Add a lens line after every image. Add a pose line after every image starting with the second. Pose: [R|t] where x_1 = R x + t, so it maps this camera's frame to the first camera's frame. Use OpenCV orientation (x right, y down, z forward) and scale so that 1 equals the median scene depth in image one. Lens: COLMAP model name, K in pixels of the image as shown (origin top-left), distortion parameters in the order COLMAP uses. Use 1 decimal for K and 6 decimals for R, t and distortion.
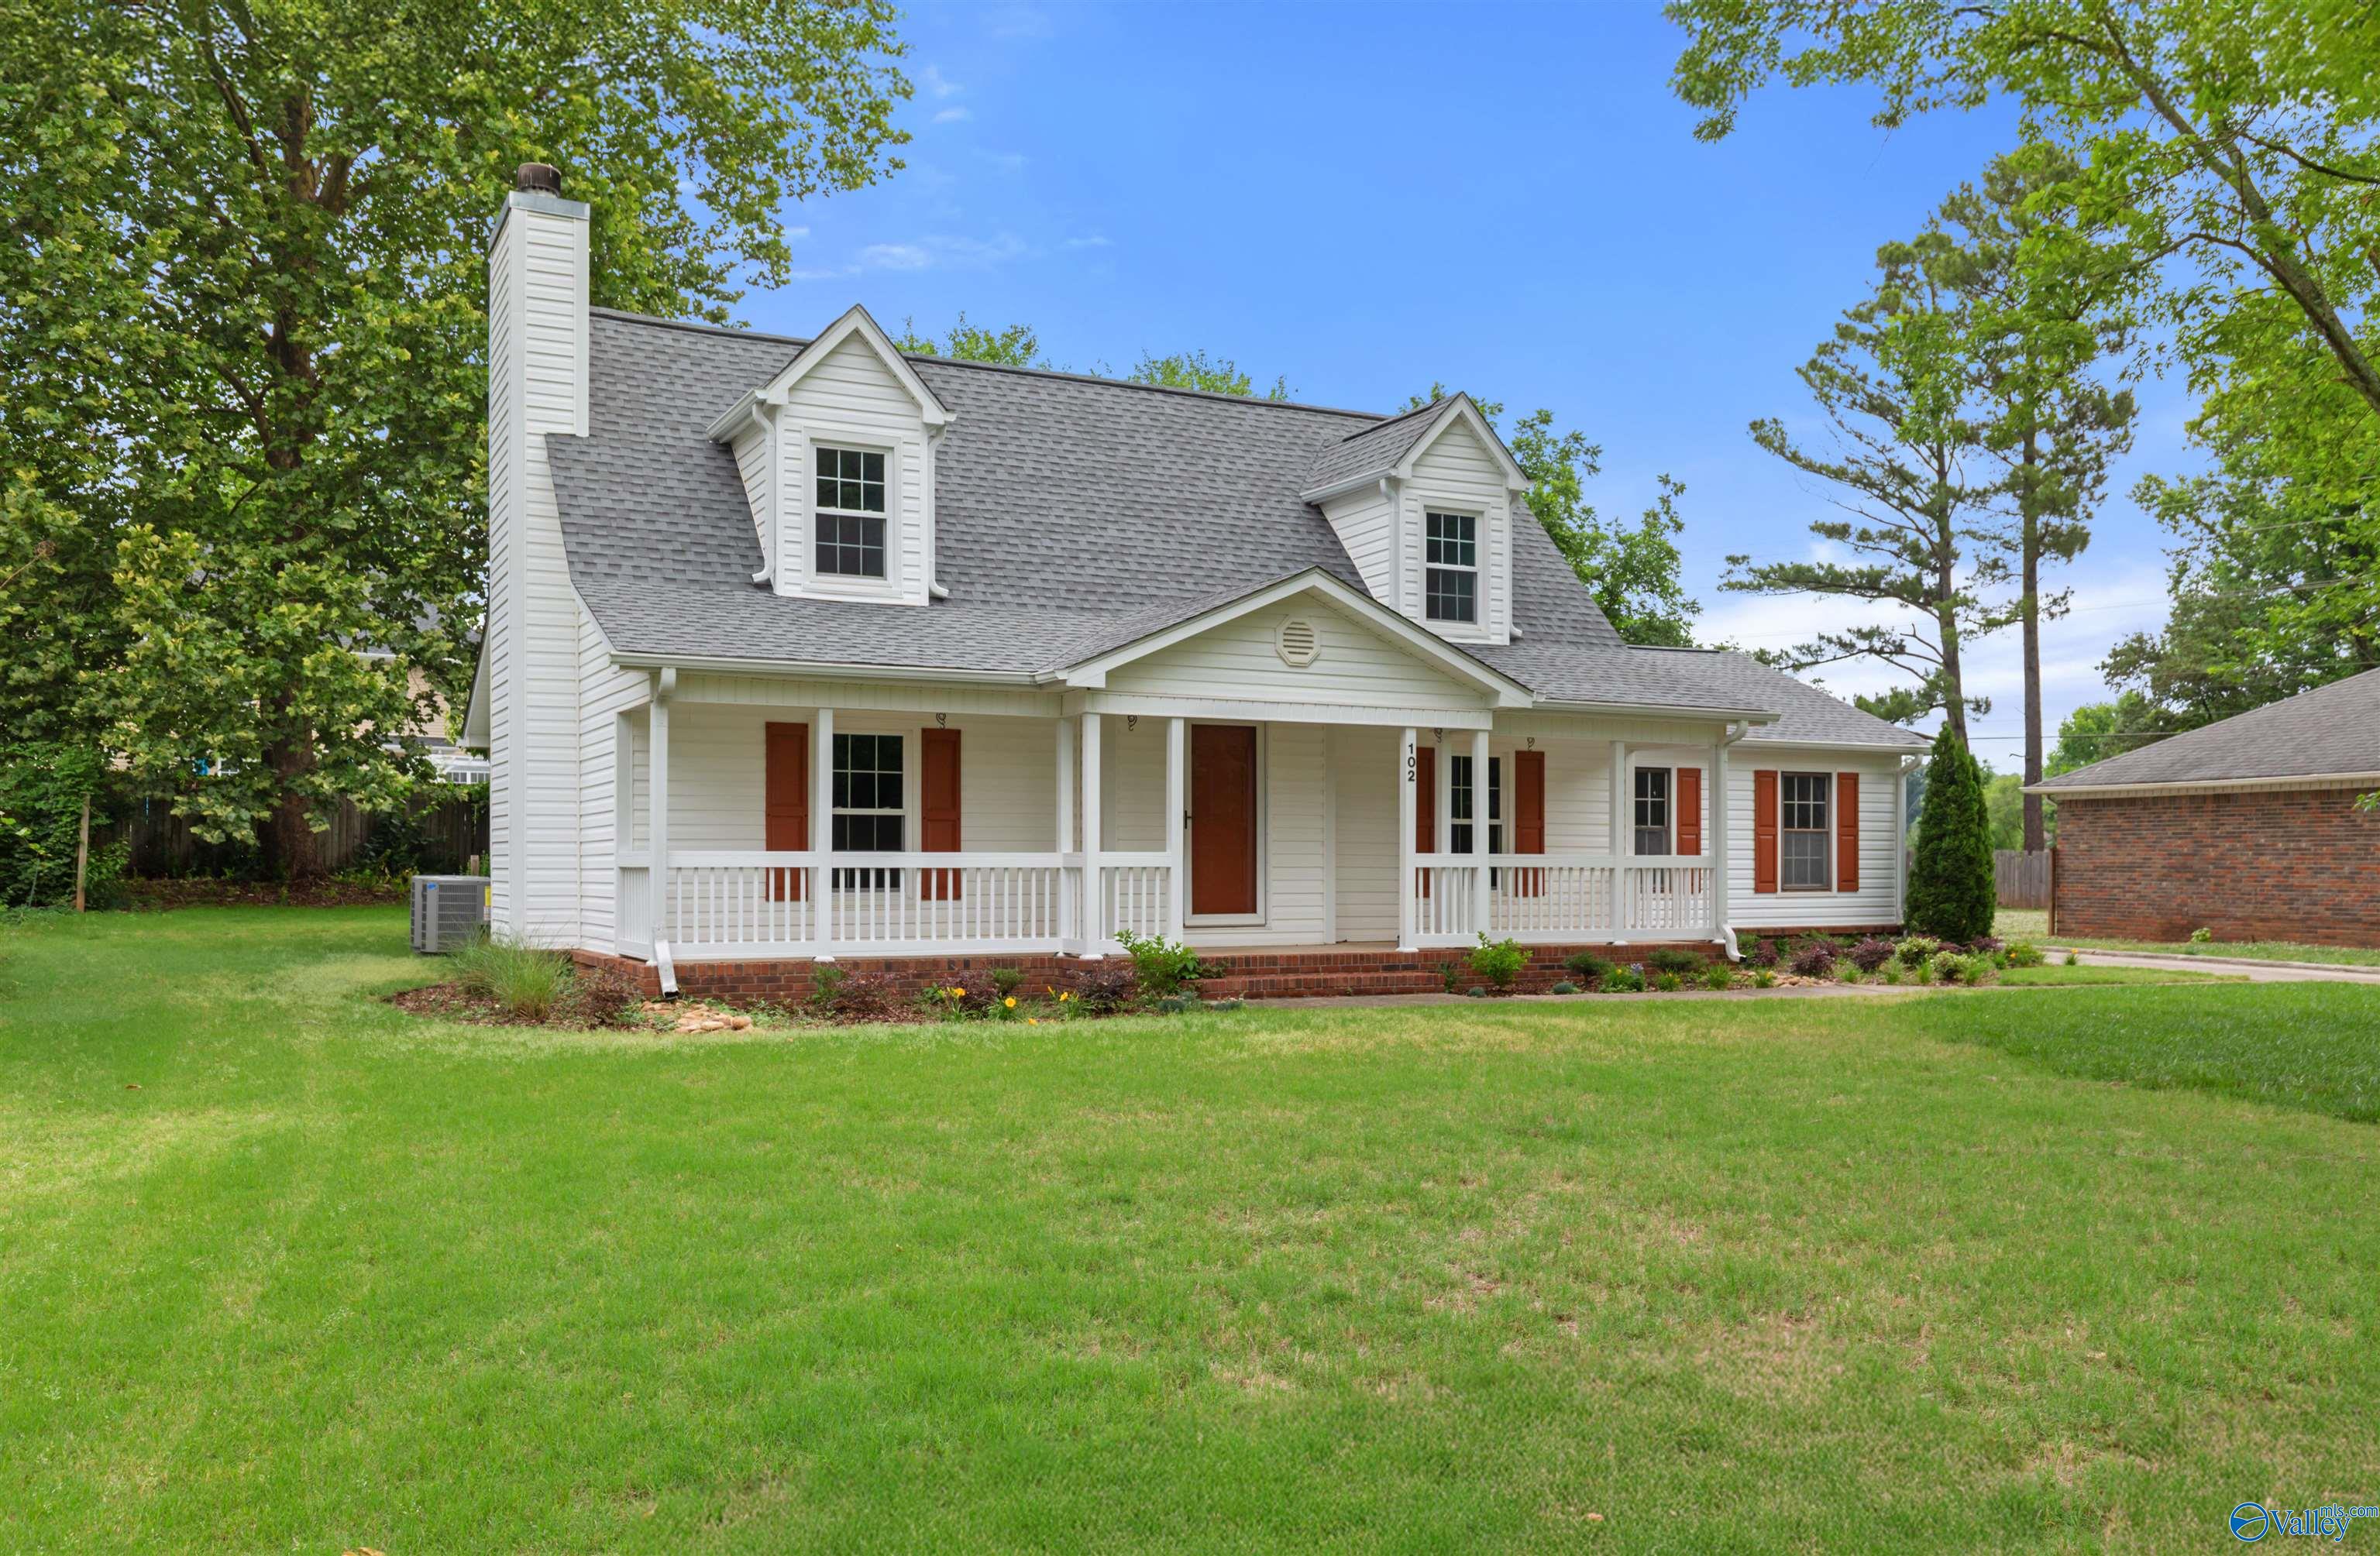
lens RADIAL K [[1941.3, 0, 1202.8], [0, 1941.3, 793.6], [0, 0, 1]] dist [-0.014843, -0.004439]
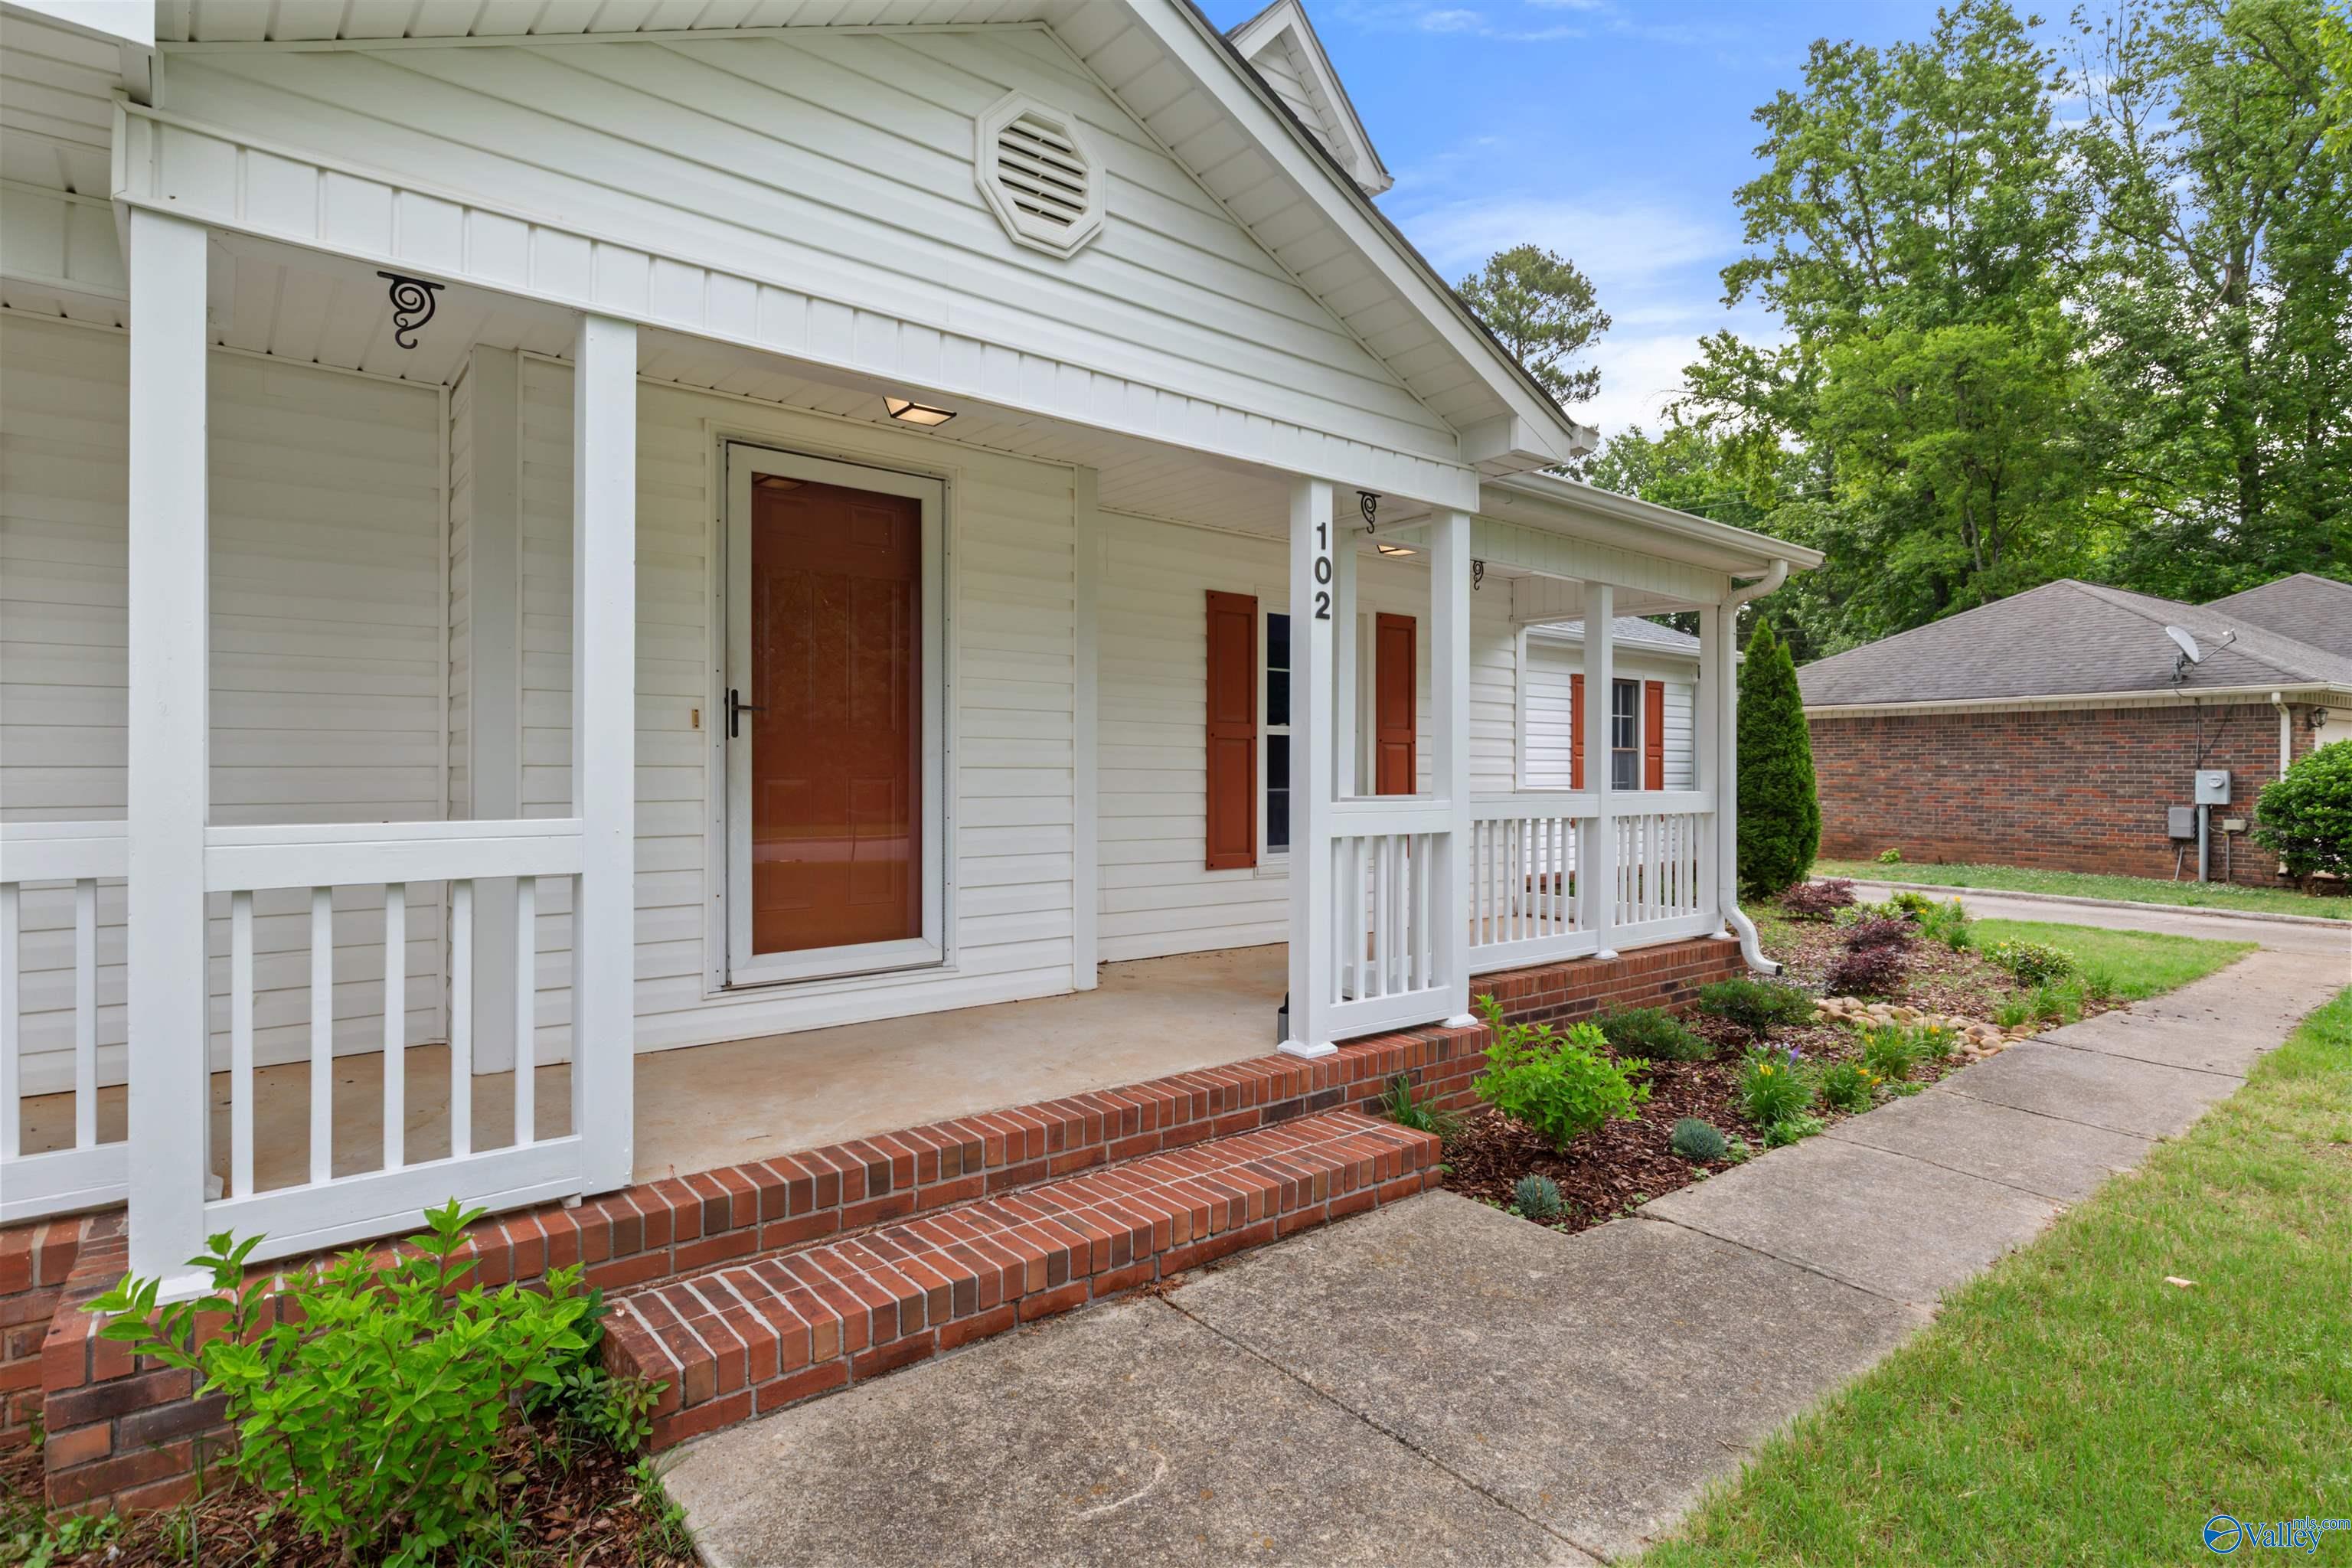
lens RADIAL K [[1184.5, 0, 1178.0], [0, 1184.5, 784.8], [0, 0, 1]] dist [-0.029610, -0.000111]
pose [[0.974542, -0.002358, 0.224191, 0.021962], [-0.008463, 0.998845, 0.047291, 0.013797], [-0.224044, -0.047984, 0.973397, 0.657714]]
